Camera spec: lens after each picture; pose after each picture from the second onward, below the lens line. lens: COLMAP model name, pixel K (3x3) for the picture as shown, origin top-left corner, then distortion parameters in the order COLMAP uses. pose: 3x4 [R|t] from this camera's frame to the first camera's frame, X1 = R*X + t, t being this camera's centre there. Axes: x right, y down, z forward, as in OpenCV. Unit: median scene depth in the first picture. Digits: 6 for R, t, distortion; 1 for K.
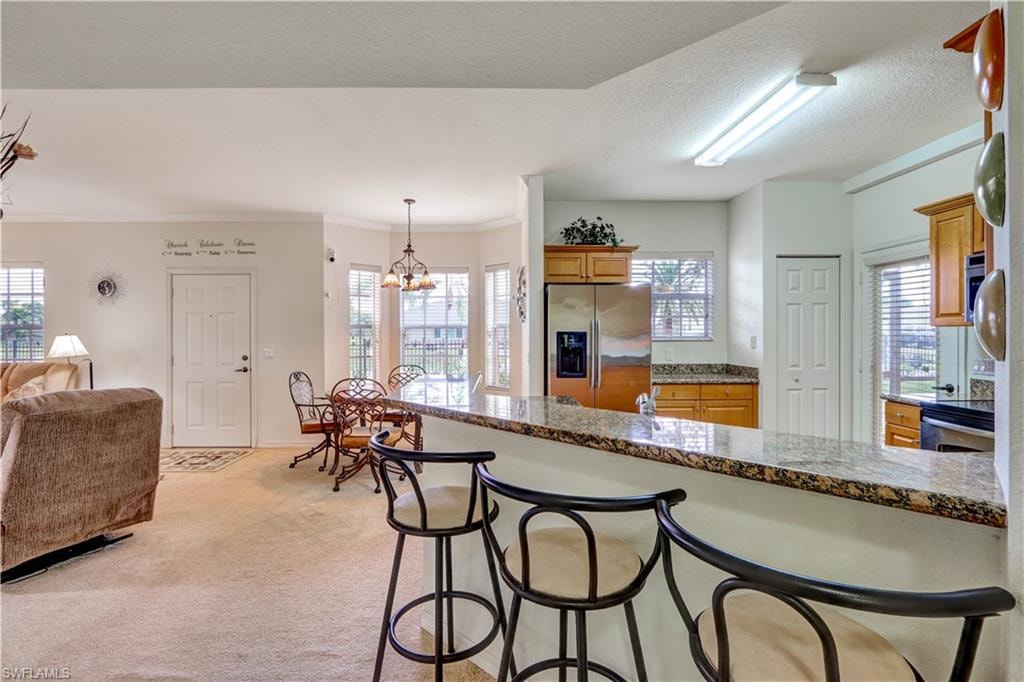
lens RADIAL K [[484.2, 0, 512.2], [0, 484.2, 335.6], [0, 0, 1]] dist [-0.012577, 0.002193]
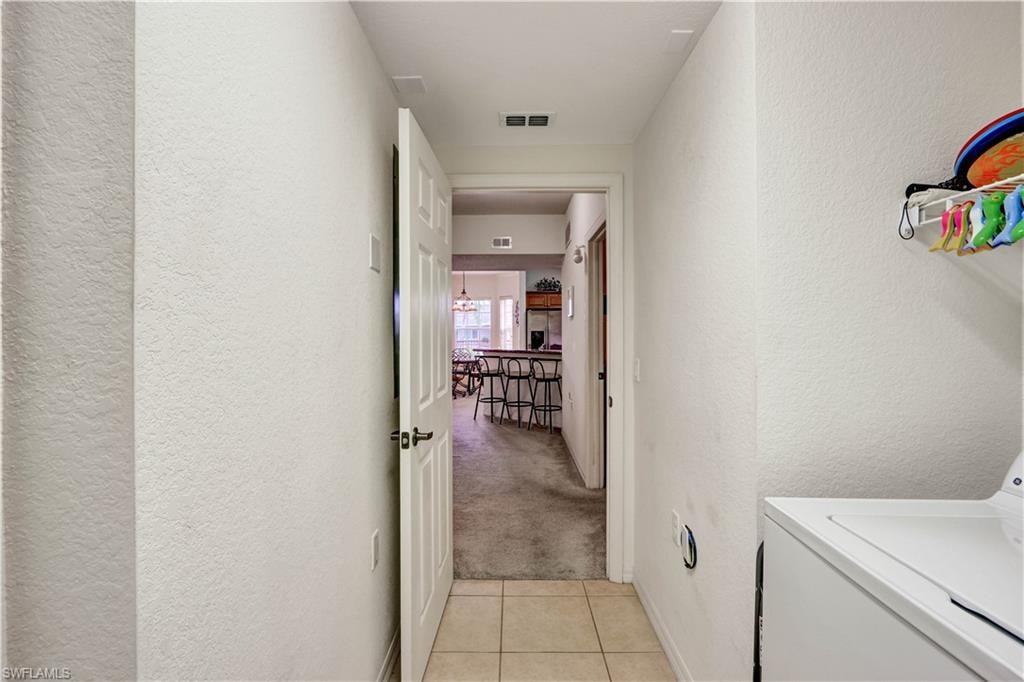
lens RADIAL K [[484.2, 0, 512.7], [0, 484.2, 337.9], [0, 0, 1]] dist [-0.012577, 0.002193]
pose [[0.999758, 0.000362, -0.021980, 0.041097], [-0.000303, 0.999996, 0.002673, 0.014587], [0.021981, -0.002666, 0.999755, -0.994742]]
